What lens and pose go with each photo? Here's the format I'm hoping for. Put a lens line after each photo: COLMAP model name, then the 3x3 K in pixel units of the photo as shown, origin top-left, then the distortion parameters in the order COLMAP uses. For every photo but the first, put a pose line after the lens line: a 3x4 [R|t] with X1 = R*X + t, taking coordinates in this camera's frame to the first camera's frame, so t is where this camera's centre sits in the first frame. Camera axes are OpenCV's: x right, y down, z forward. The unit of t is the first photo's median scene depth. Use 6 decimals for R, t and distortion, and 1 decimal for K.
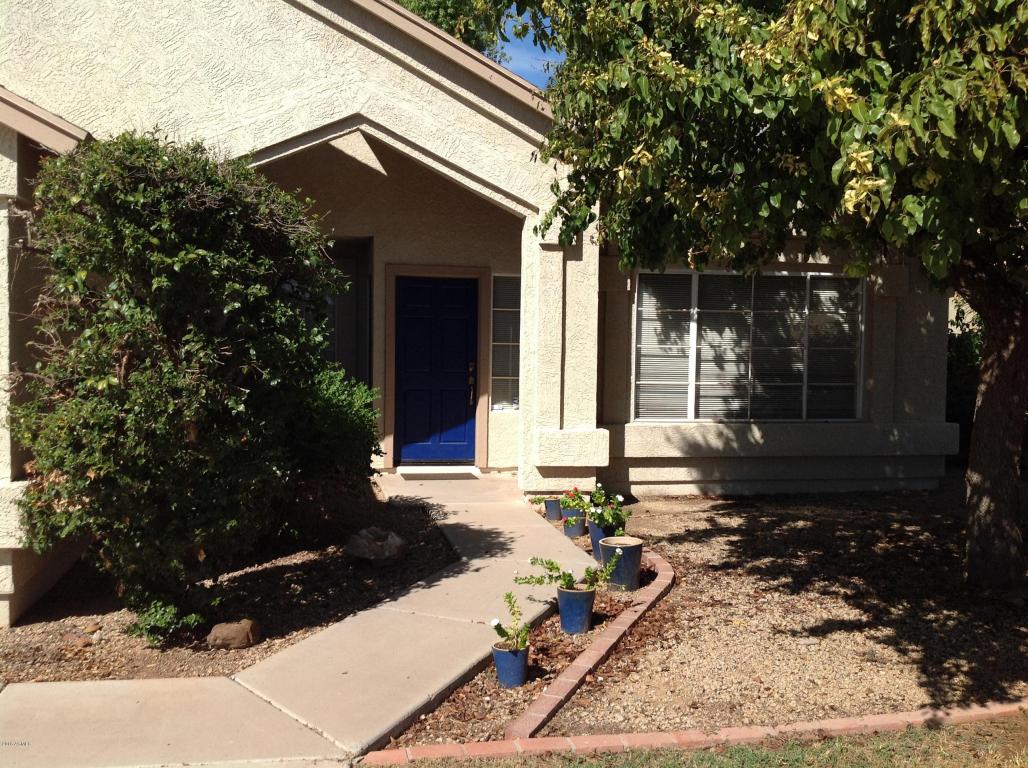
lens RADIAL K [[1063.5, 0, 514.0], [0, 1063.5, 384.0], [0, 0, 1]] dist [0.009197, 0.008738]
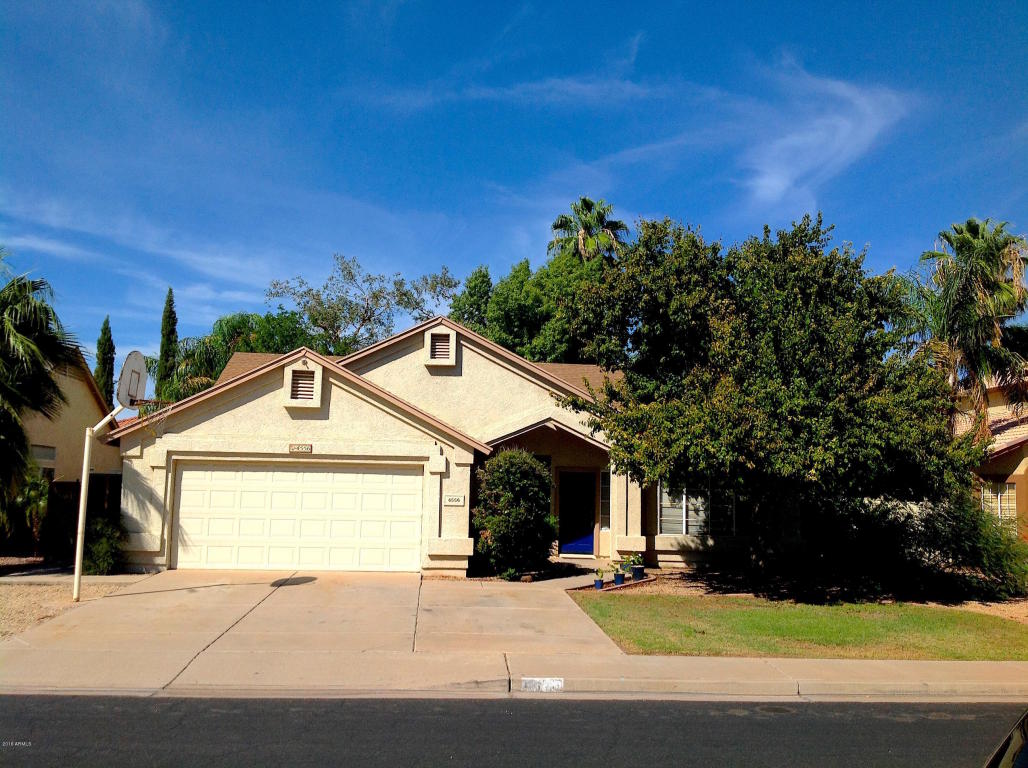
lens RADIAL K [[1042.0, 0, 493.0], [0, 1042.0, 384.1], [0, 0, 1]] dist [0.263430, -0.006456]
pose [[0.989884, -0.003865, -0.141827, 0.080792], [-0.016129, 0.990083, -0.139556, 0.036295], [0.140959, 0.140432, 0.980005, -1.471000]]
